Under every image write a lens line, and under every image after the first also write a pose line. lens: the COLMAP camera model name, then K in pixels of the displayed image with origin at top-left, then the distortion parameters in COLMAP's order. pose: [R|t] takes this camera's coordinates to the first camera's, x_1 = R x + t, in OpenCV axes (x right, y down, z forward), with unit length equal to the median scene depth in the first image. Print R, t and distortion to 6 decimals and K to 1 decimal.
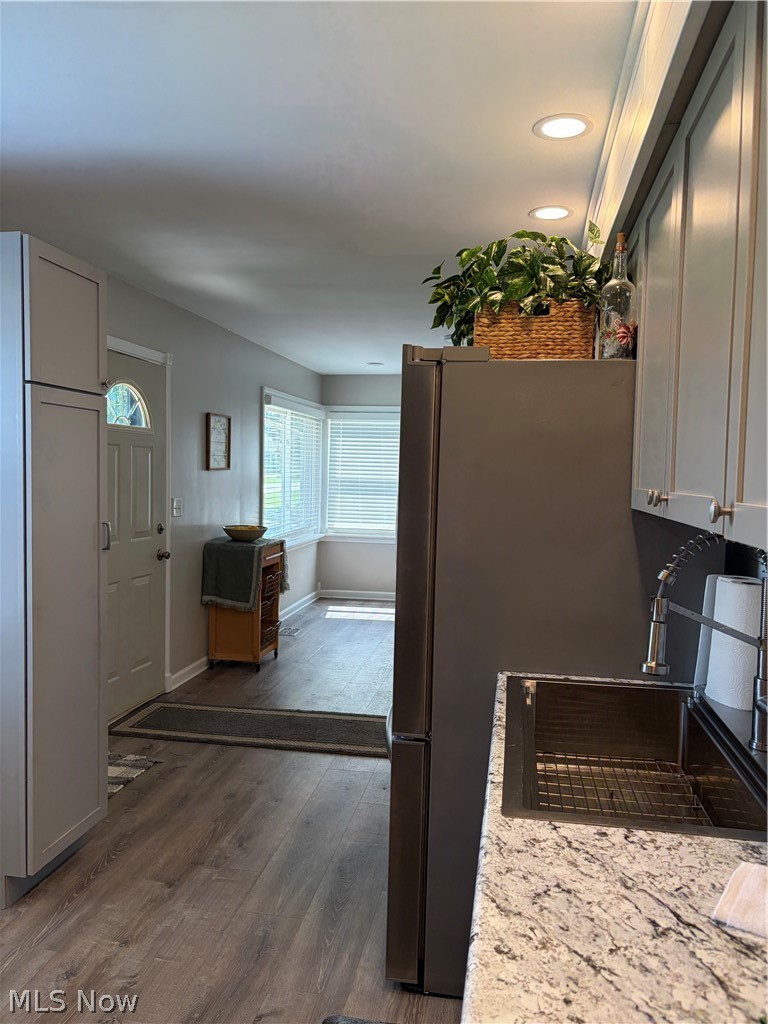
lens RADIAL K [[777.8, 0, 384.0], [0, 777.8, 512.0], [0, 0, 1]] dist [0.048903, -0.043053]
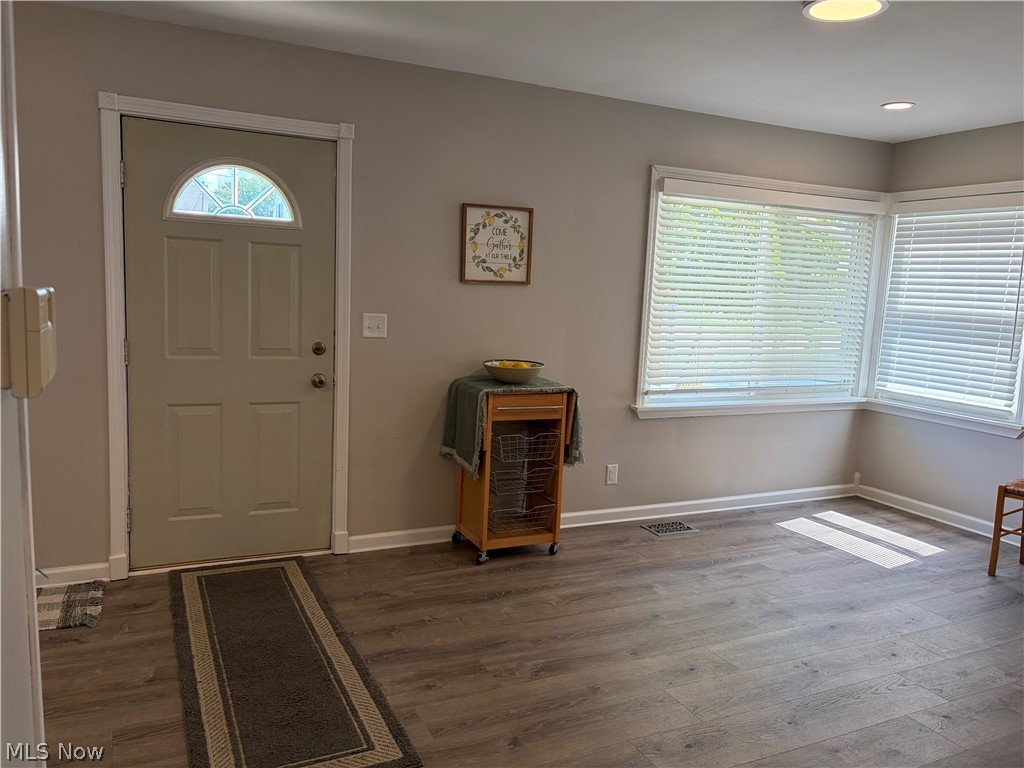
lens RADIAL K [[777.8, 0, 509.5], [0, 777.8, 382.5], [0, 0, 1]] dist [0.048903, -0.043053]
pose [[0.586099, 0.103115, -0.803651, 0.410427], [-0.072623, 0.994562, 0.074647, -0.016490], [0.806978, 0.014614, 0.590400, 0.593761]]
